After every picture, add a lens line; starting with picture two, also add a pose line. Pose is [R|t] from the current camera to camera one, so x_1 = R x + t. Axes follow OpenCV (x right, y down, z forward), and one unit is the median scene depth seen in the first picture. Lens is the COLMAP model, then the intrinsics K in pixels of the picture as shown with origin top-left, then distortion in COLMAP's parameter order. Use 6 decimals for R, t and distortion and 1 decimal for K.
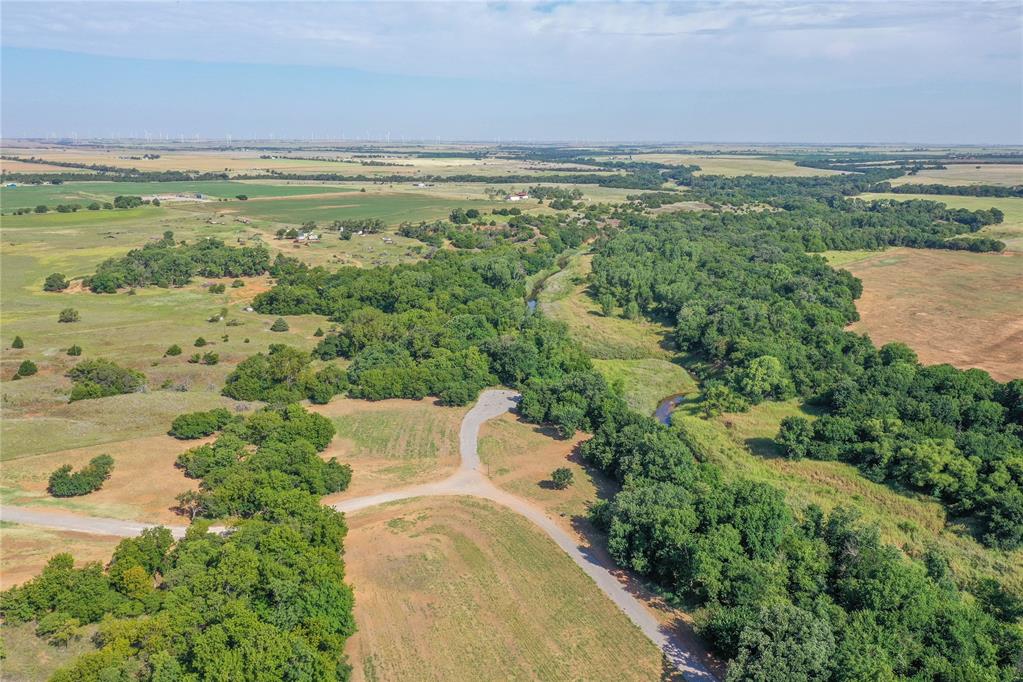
lens RADIAL K [[814.1, 0, 511.5], [0, 814.1, 341.0], [0, 0, 1]] dist [-0.005105, 0.002534]
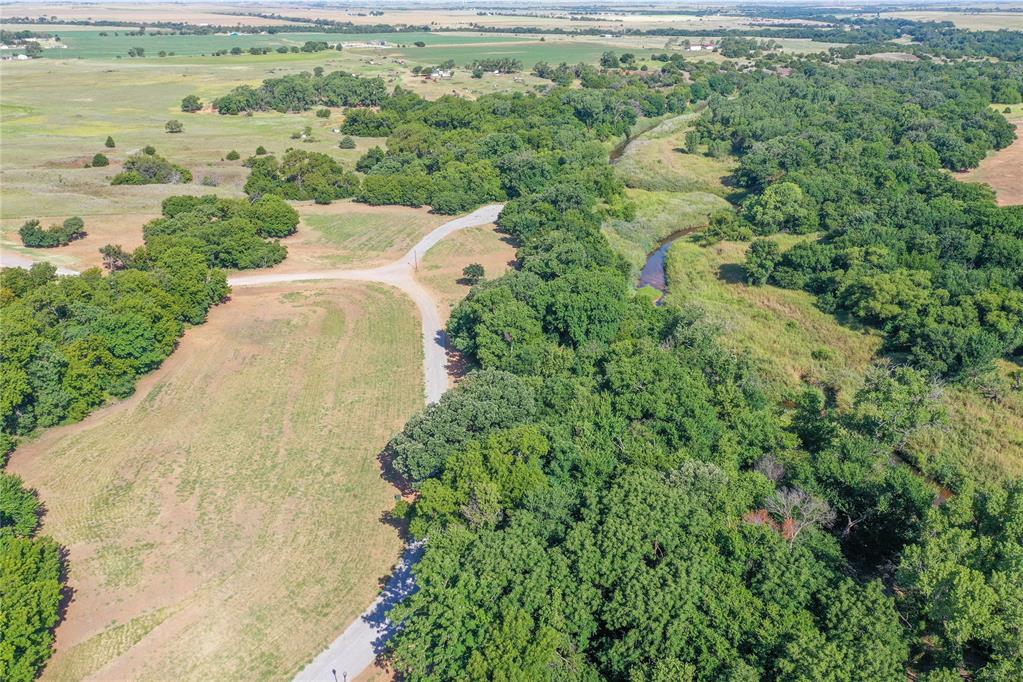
lens RADIAL K [[804.8, 0, 511.5], [0, 804.8, 341.0], [0, 0, 1]] dist [-0.011483, 0.010090]
pose [[0.960517, 0.101082, -0.259210, 0.258737], [-0.059331, 0.984654, 0.164122, 0.060339], [0.271822, -0.142263, 0.951774, 0.053140]]
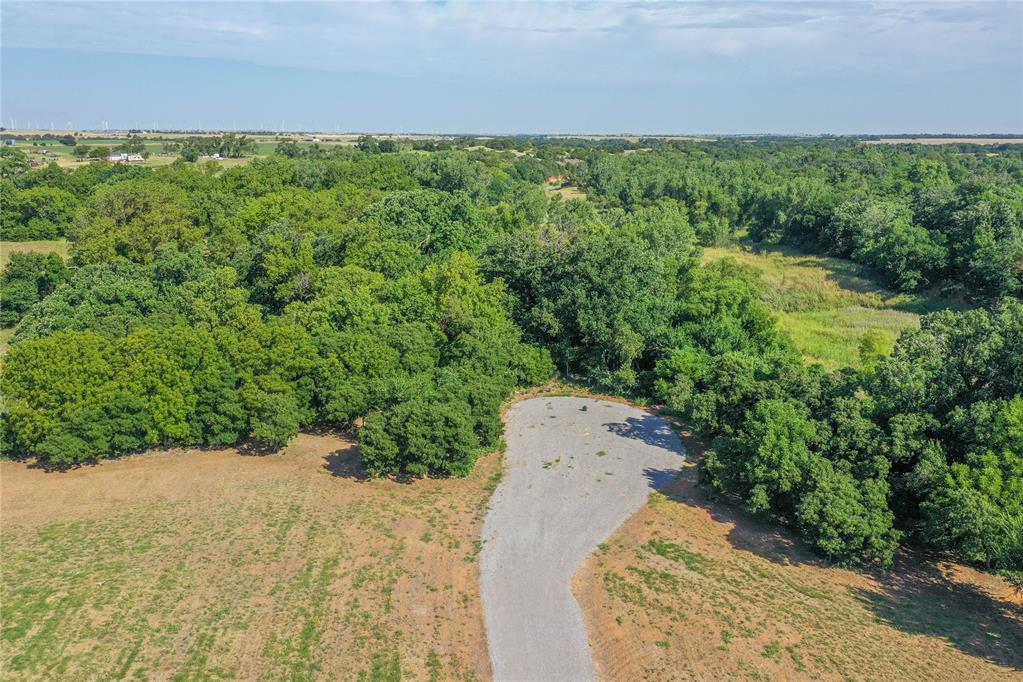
lens RADIAL K [[814.1, 0, 511.5], [0, 814.1, 341.0], [0, 0, 1]] dist [-0.005105, 0.002534]
pose [[0.993091, -0.026960, 0.114208, -0.064033], [0.026407, 0.999631, 0.006358, 0.037230], [-0.114337, -0.003298, 0.993437, 0.704847]]
